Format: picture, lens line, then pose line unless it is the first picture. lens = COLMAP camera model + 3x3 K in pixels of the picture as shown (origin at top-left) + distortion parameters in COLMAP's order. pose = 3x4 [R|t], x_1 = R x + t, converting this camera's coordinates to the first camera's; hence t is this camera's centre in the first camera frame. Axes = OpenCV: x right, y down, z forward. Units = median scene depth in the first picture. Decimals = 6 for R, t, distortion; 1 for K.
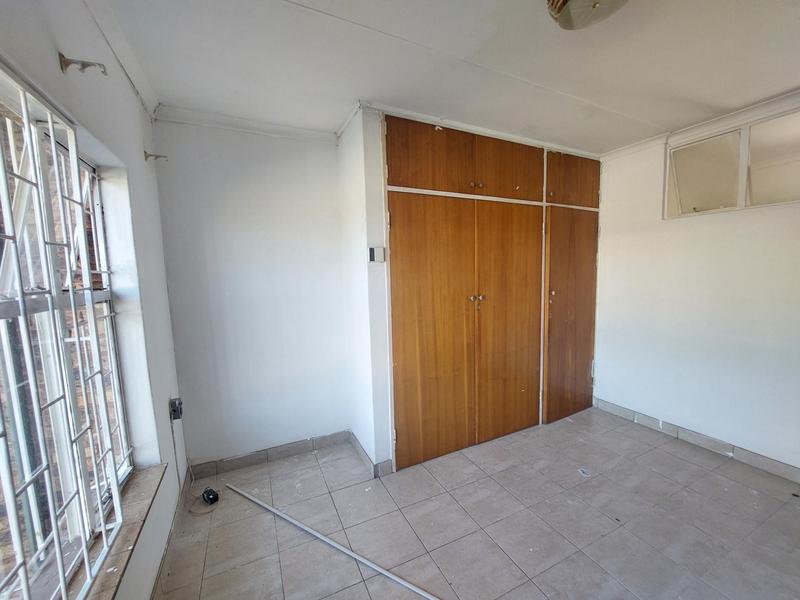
lens RADIAL K [[320.6, 0, 400.3], [0, 320.6, 302.7], [0, 0, 1]] dist [-0.022633, 0.003249]
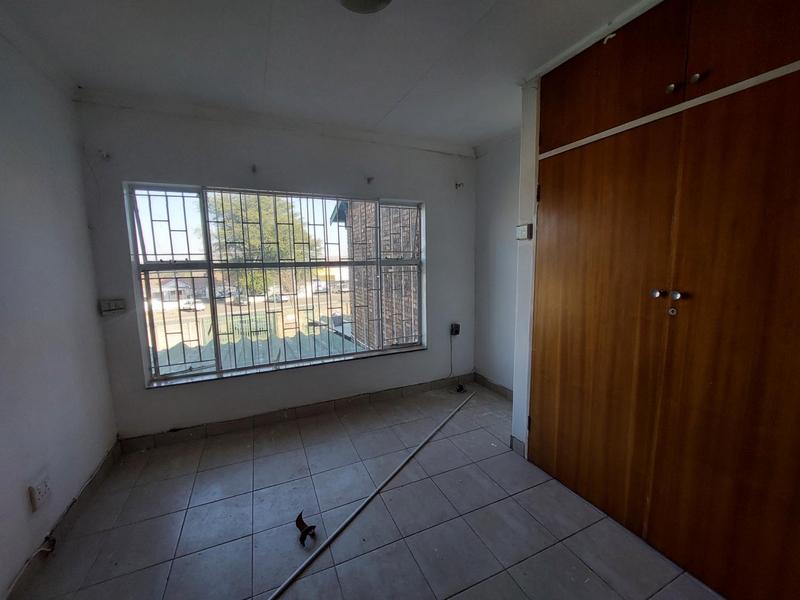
lens RADIAL K [[320.6, 0, 398.7], [0, 320.6, 300.1], [0, 0, 1]] dist [-0.022633, 0.003249]
pose [[-0.025114, 0.149515, -0.988441, 0.858481], [-0.075393, 0.985653, 0.151009, -0.056869], [0.996838, 0.078314, -0.013481, 0.584925]]
